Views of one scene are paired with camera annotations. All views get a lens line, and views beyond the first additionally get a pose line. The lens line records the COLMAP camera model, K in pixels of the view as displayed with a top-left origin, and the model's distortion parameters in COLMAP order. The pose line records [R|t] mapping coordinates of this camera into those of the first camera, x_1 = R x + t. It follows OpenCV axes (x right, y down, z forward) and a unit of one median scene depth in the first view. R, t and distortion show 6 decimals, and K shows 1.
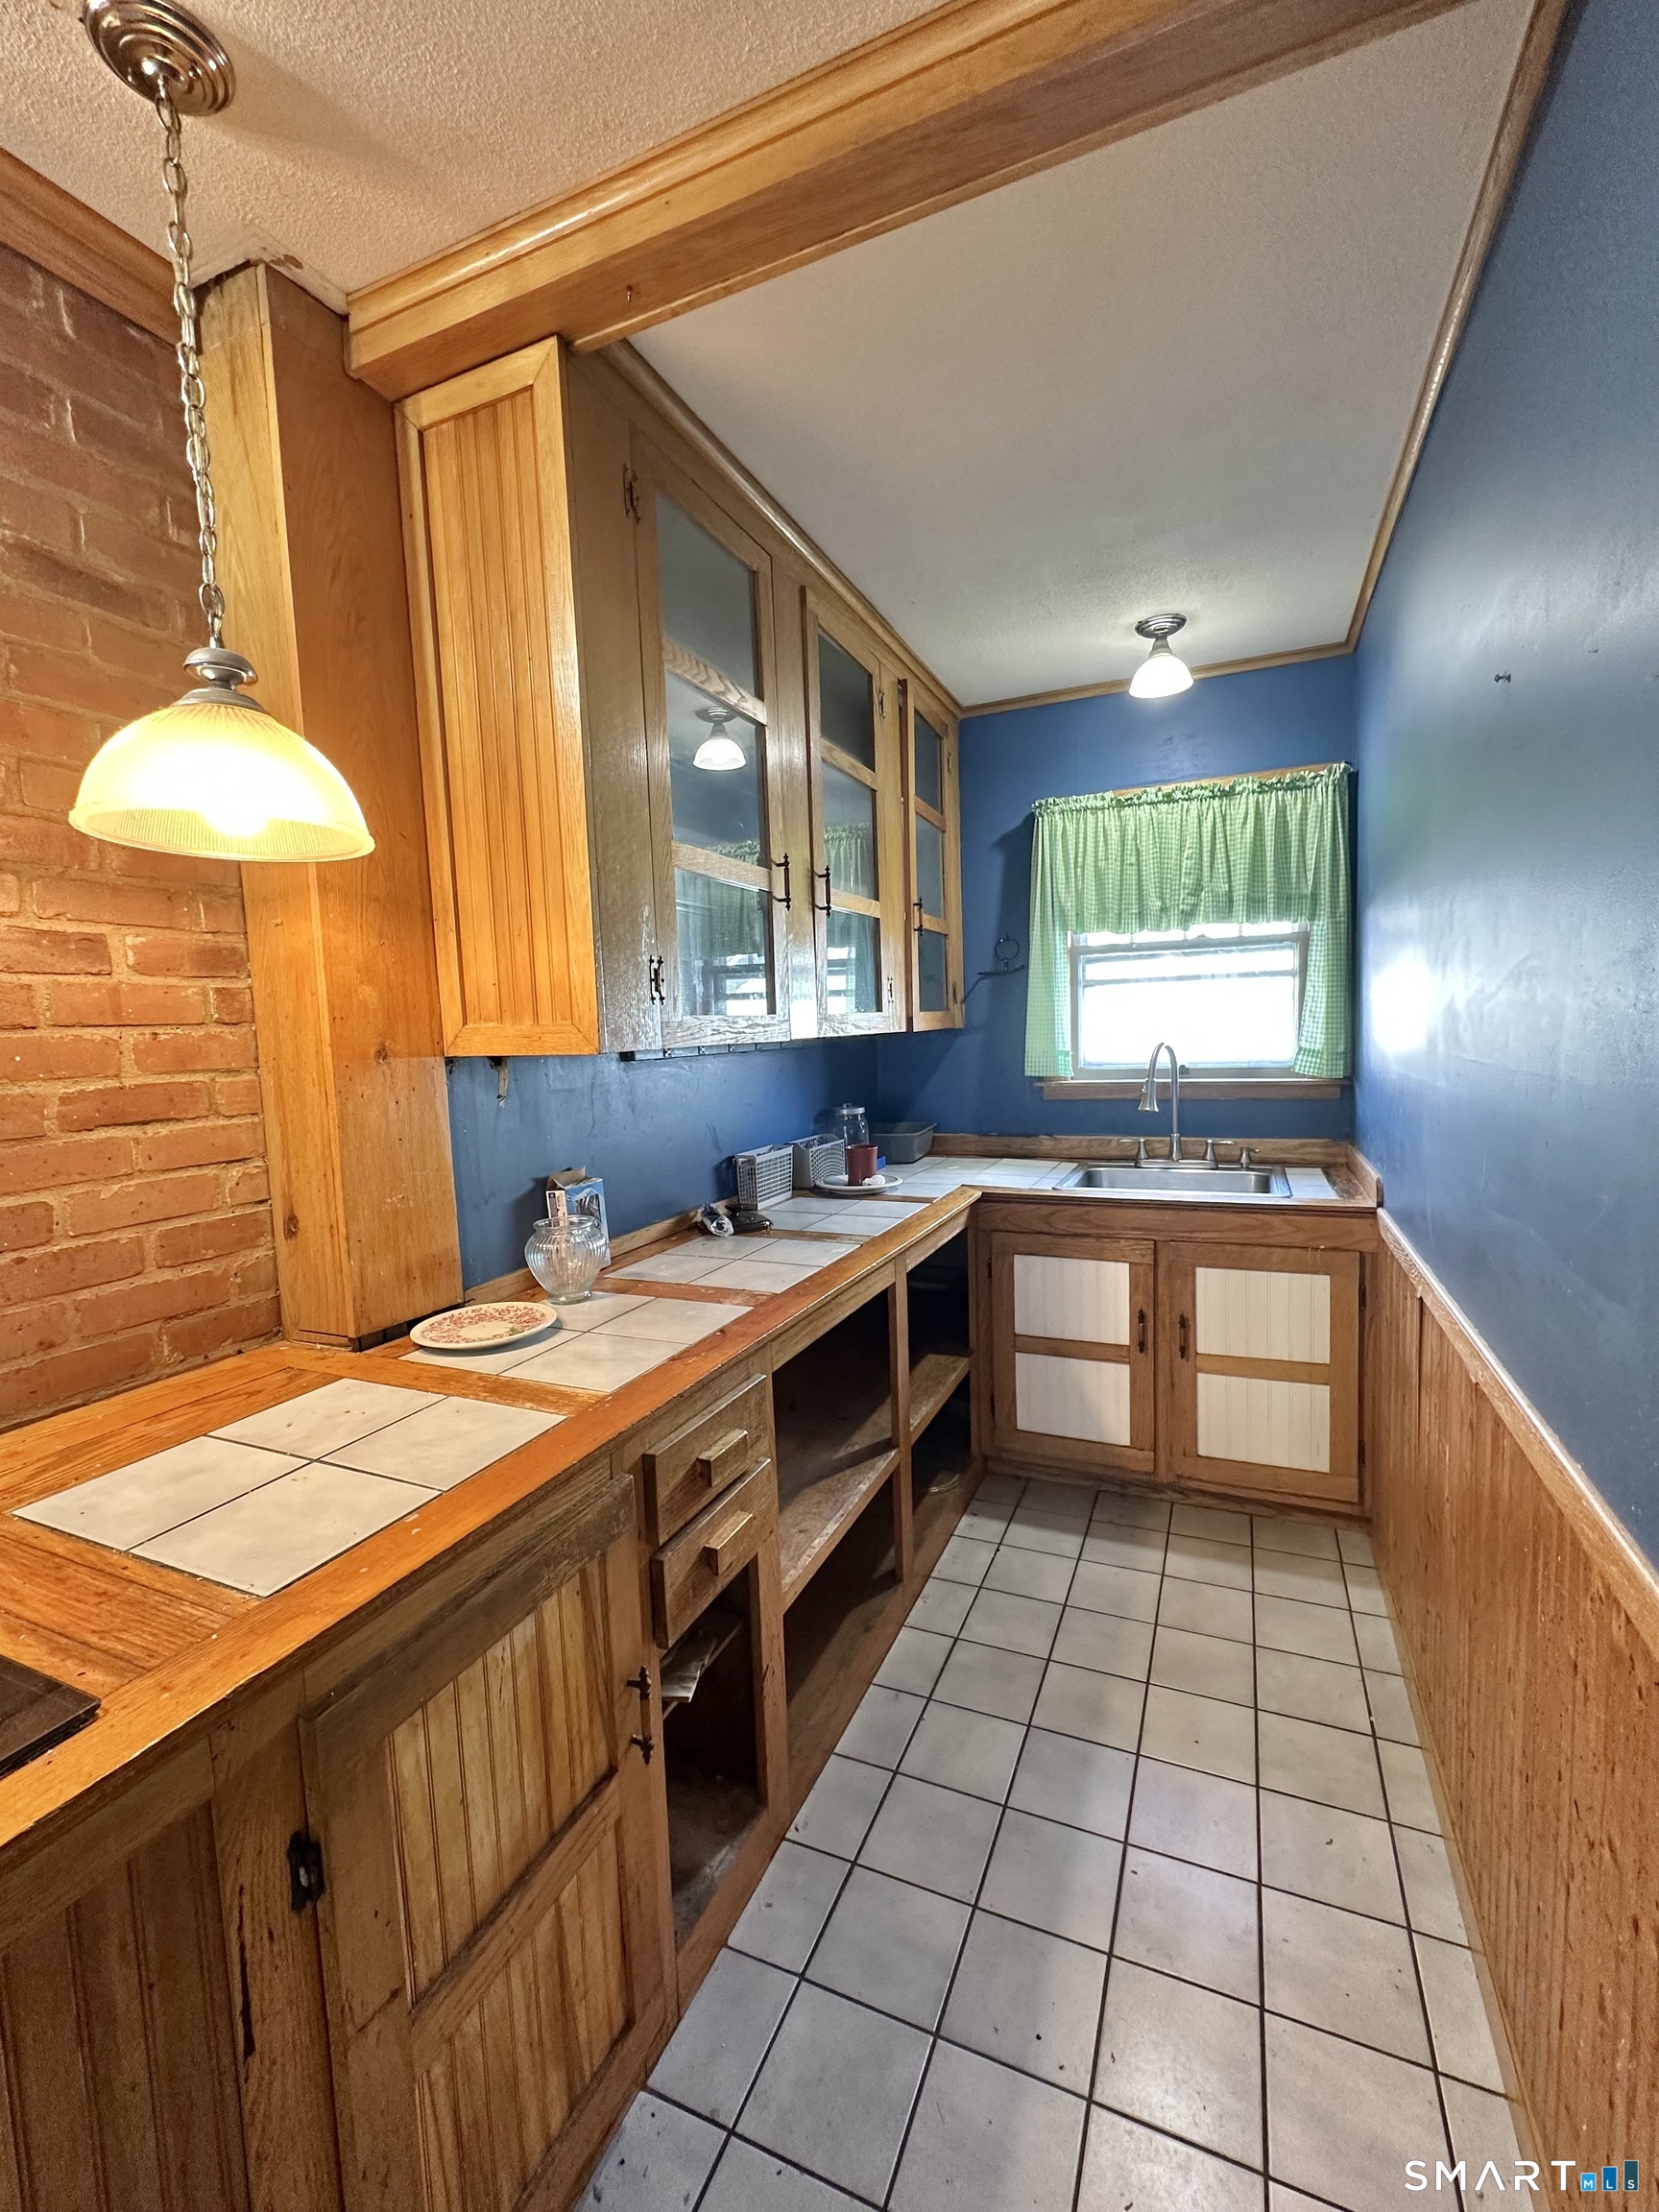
lens RADIAL K [[928.4, 0, 829.5], [0, 928.4, 1106.0], [0, 0, 1]] dist [-0.000334, -0.000053]
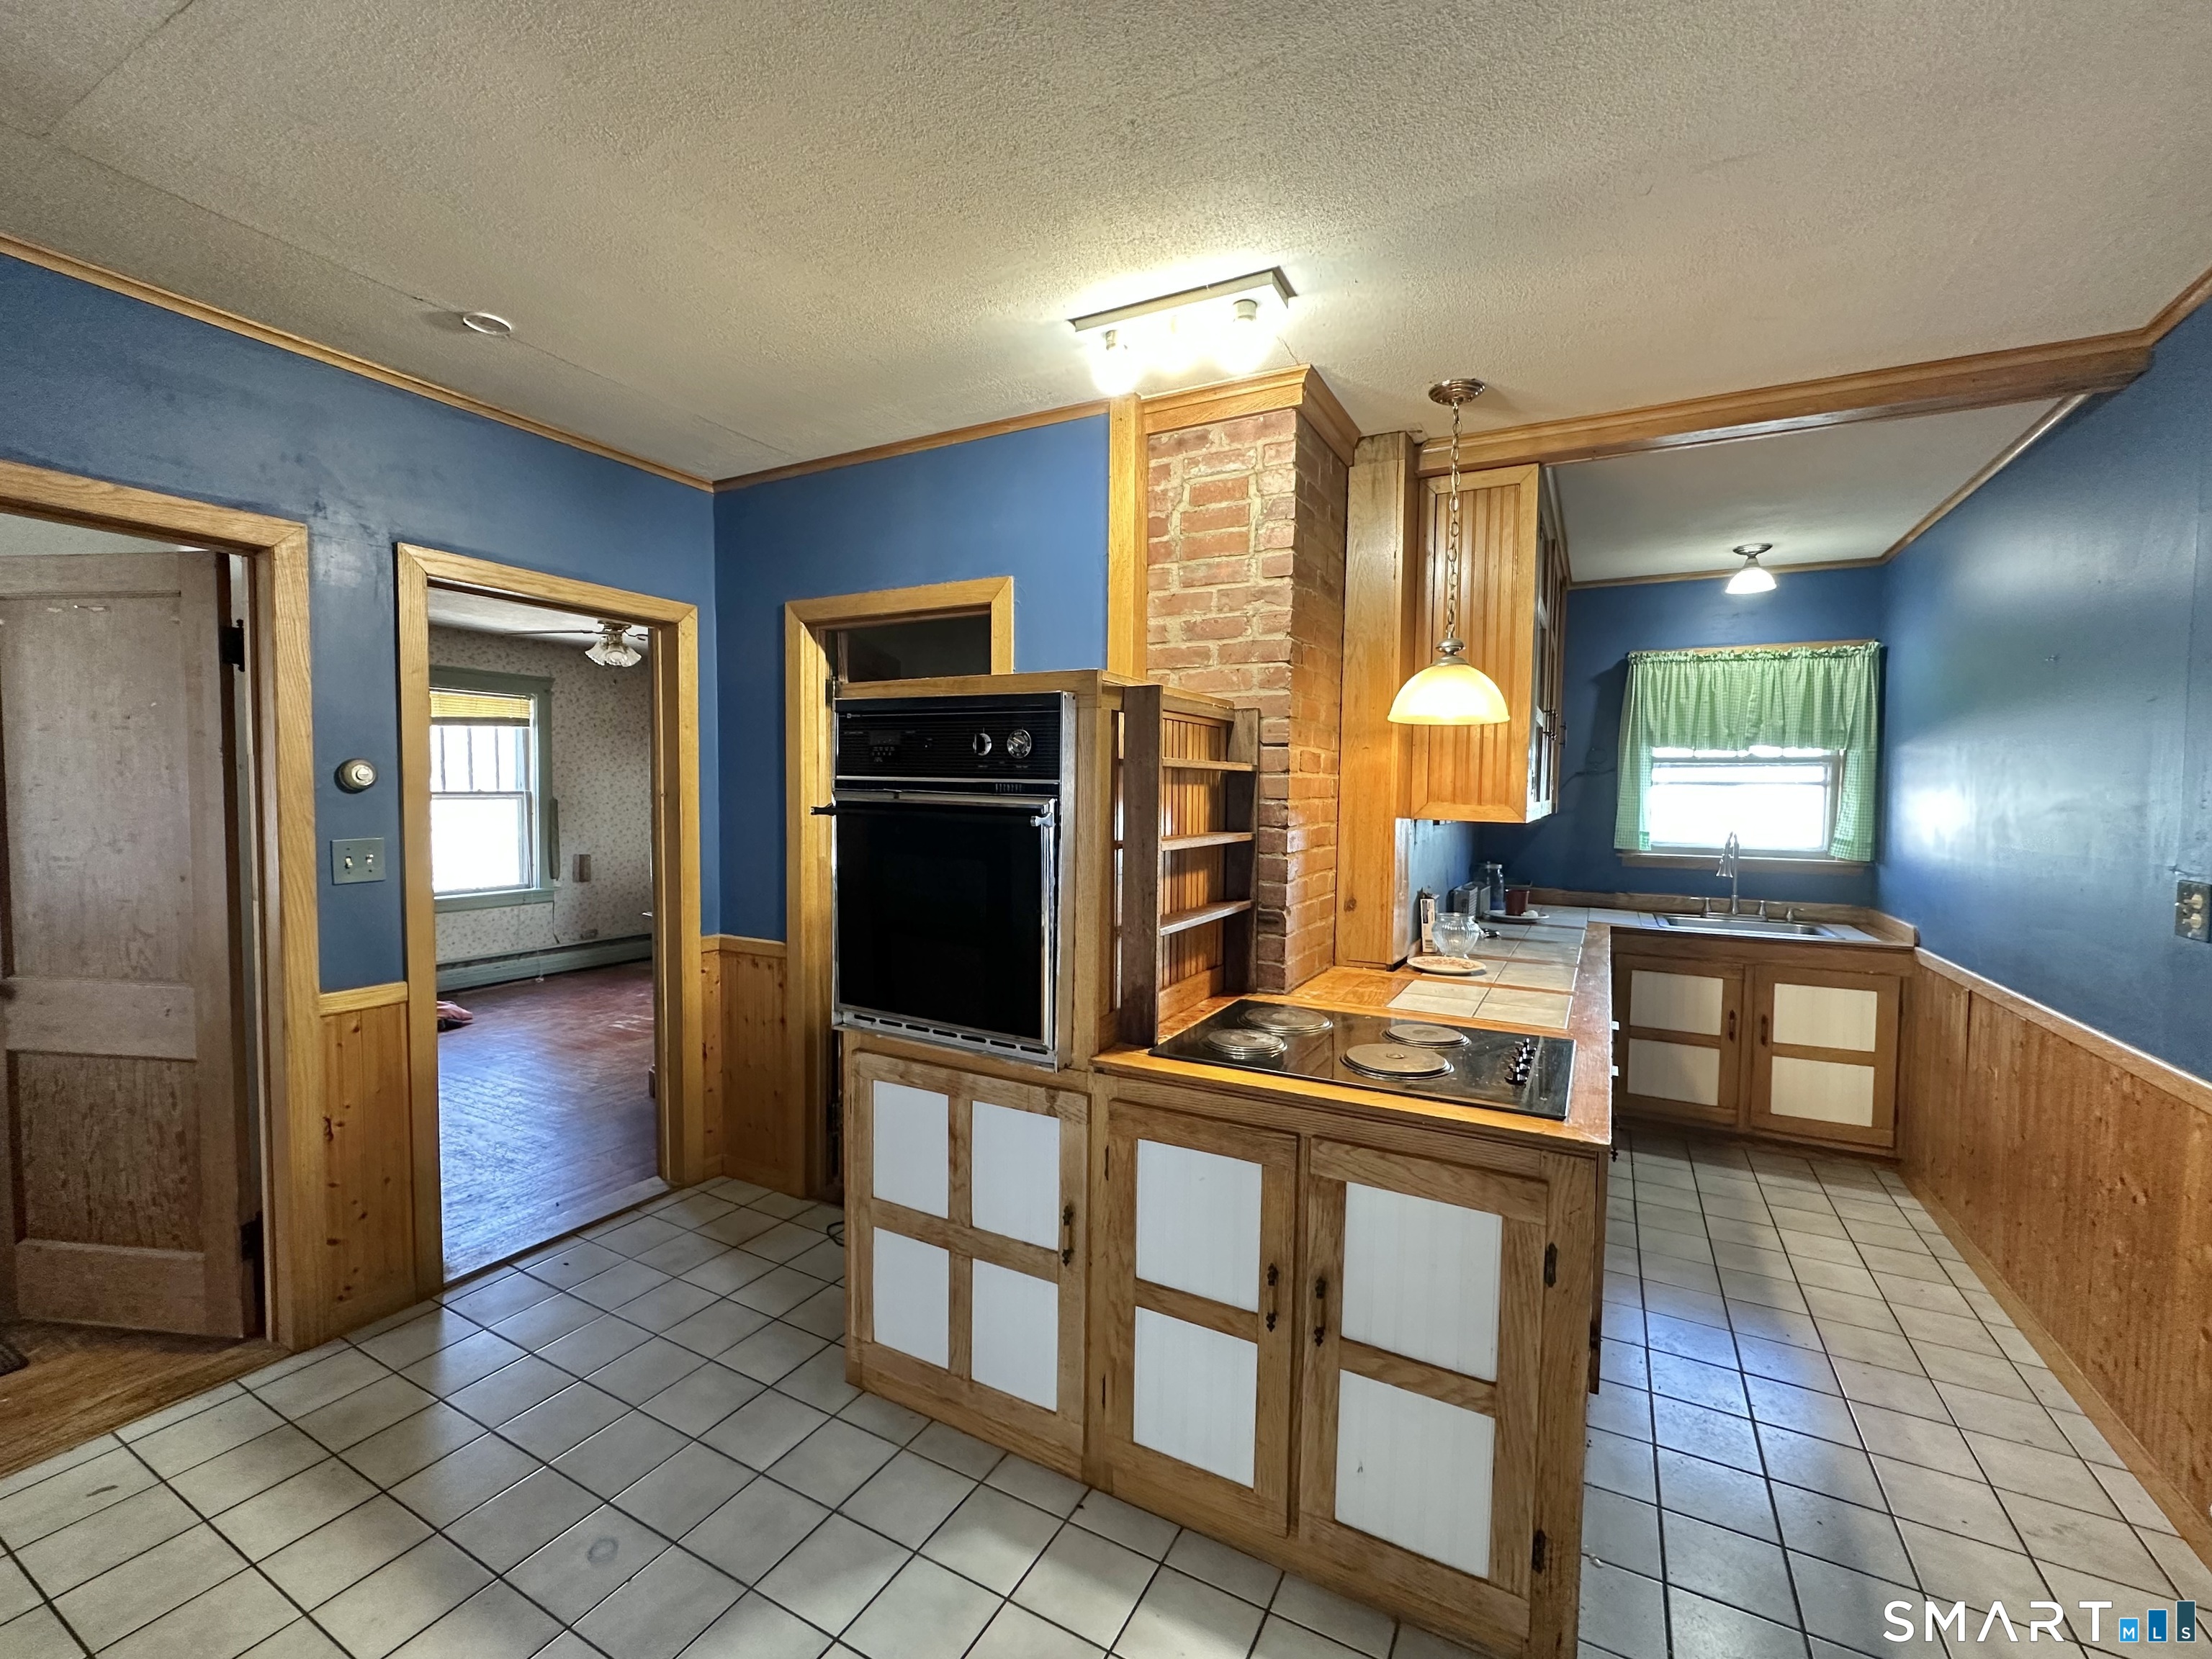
lens RADIAL K [[928.4, 0, 1098.6], [0, 928.4, 830.6], [0, 0, 1]] dist [-0.000334, -0.000053]
pose [[0.995345, 0.052412, -0.080881, -0.643981], [-0.055719, 0.997677, -0.039190, 0.055902], [0.078639, 0.043514, 0.995953, -0.641364]]
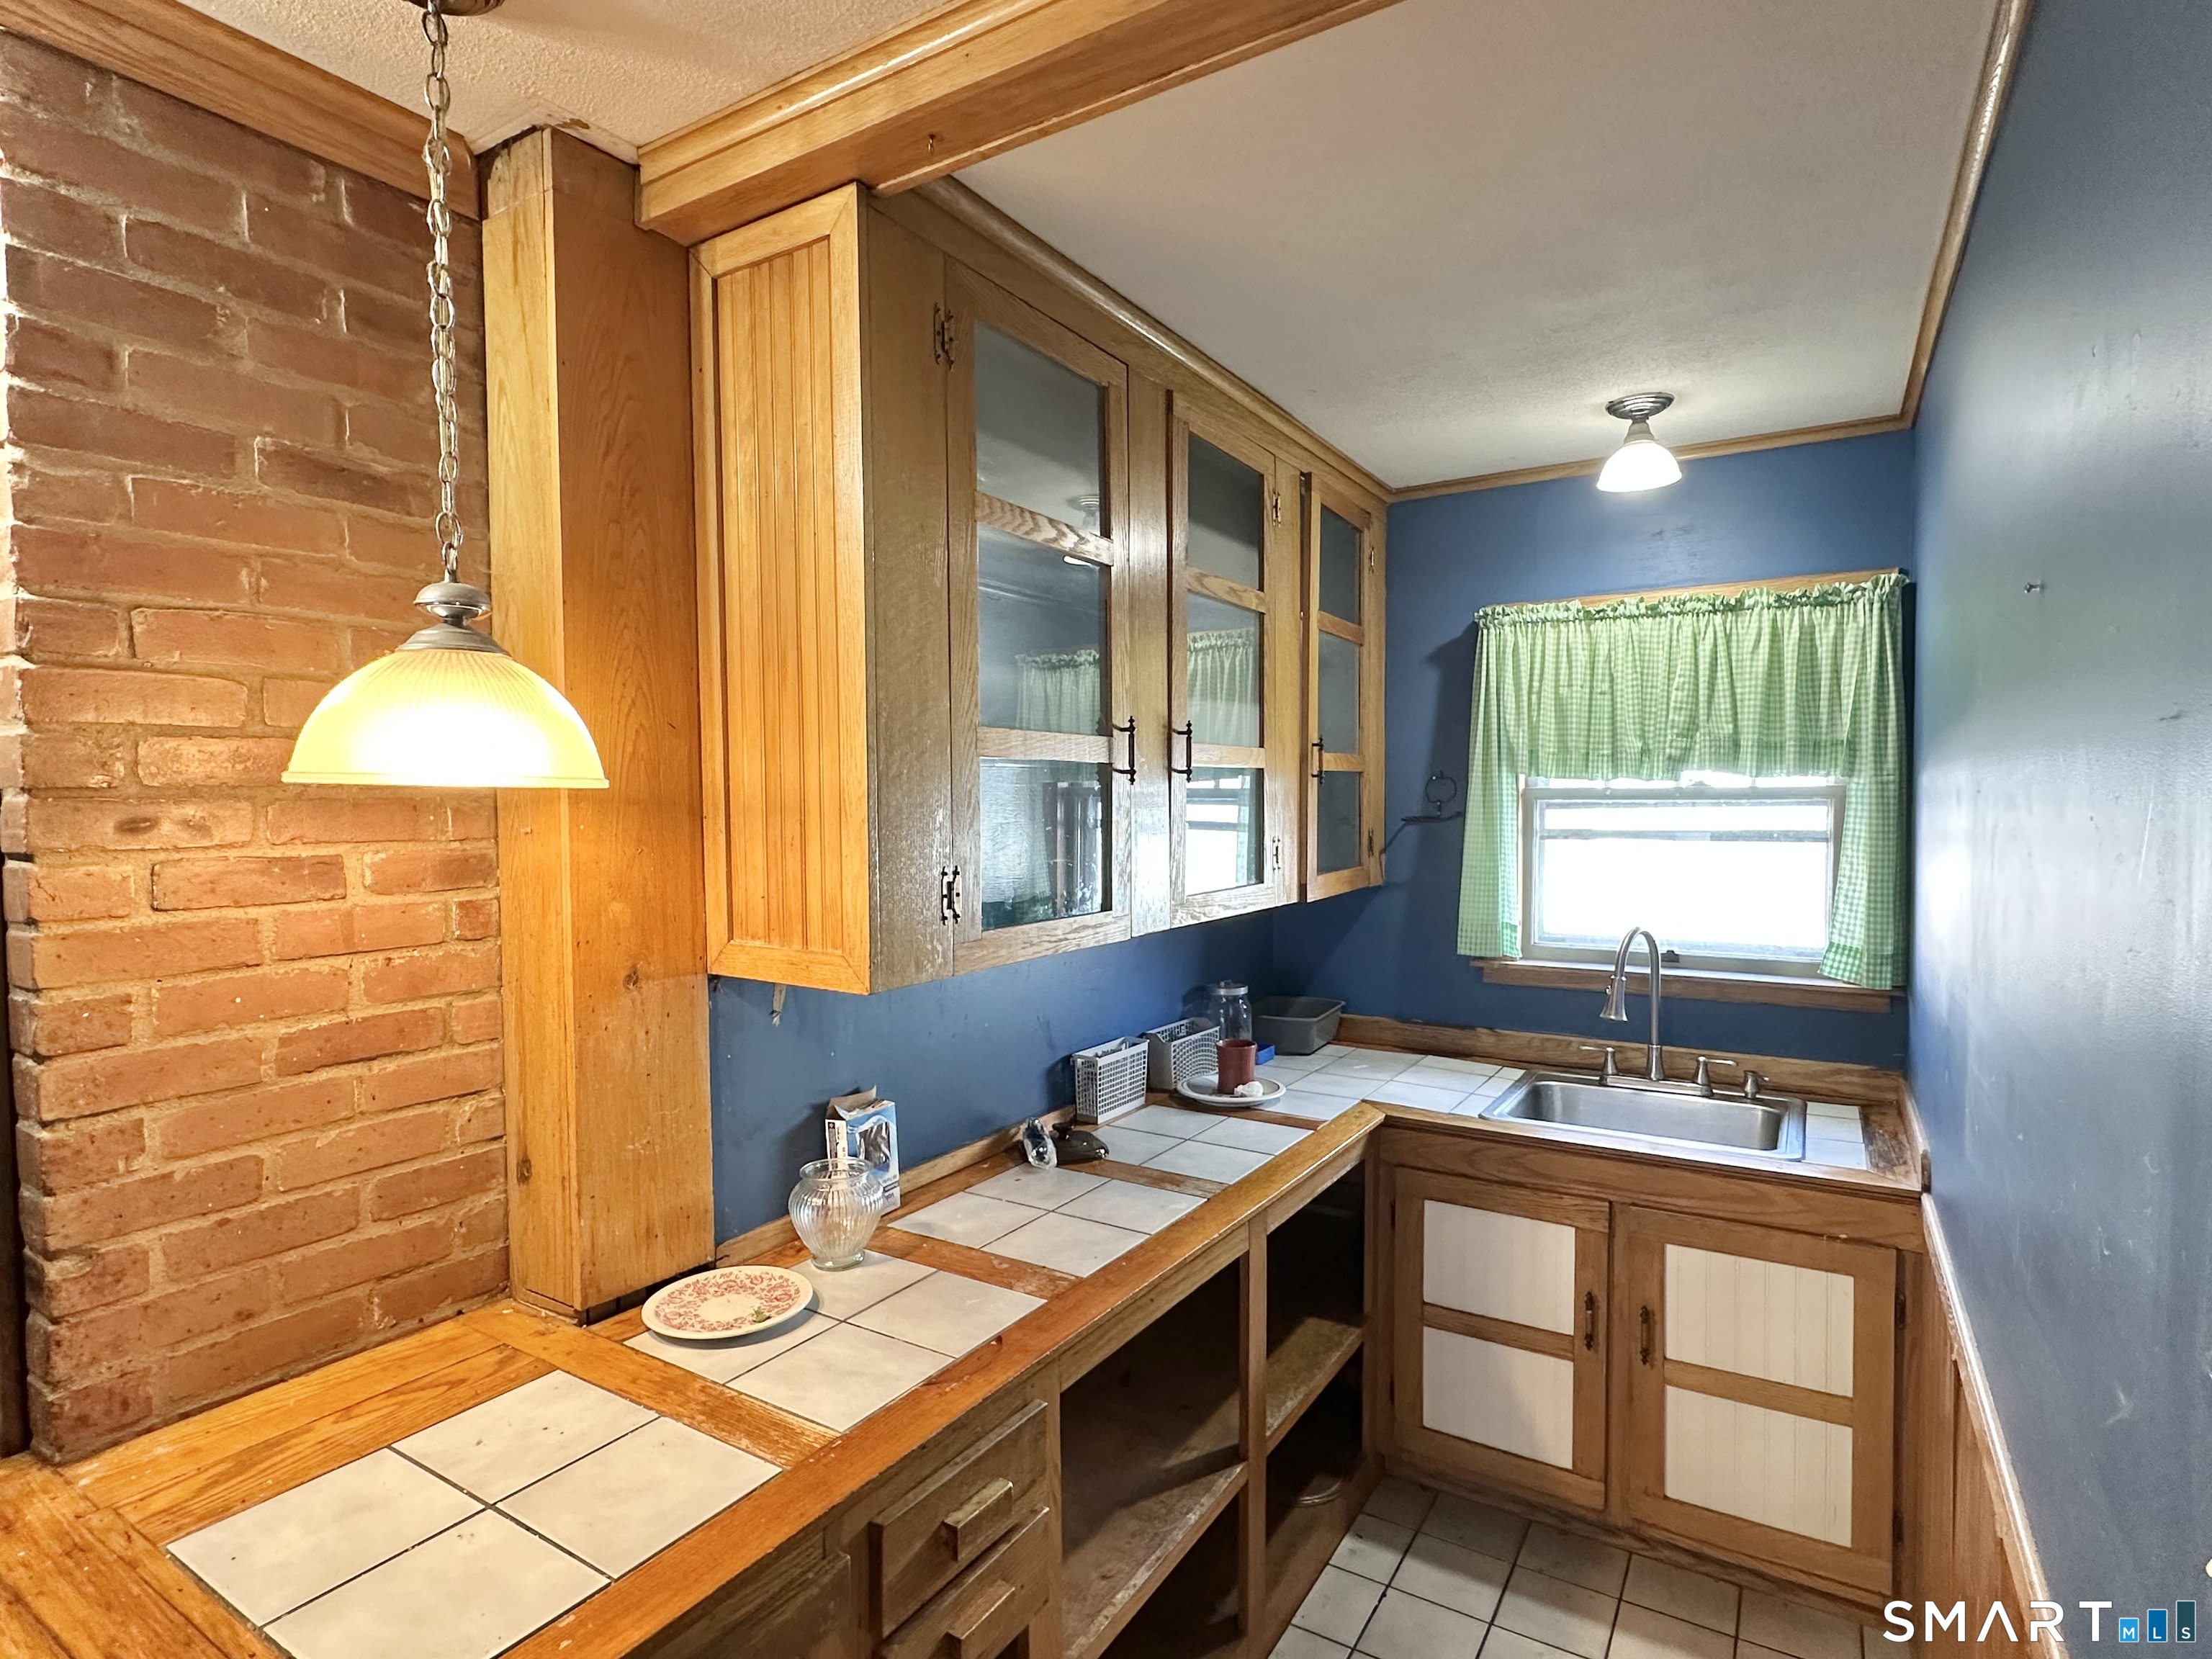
lens RADIAL K [[1142.3, 0, 1100.8], [0, 1142.3, 839.8], [0, 0, 1]] dist [-0.000078, 0.000950]
pose [[0.988924, 0.035261, -0.144173, 0.069972], [-0.041939, 0.998171, -0.043548, -0.106895], [0.142374, 0.049112, 0.988594, -0.002988]]
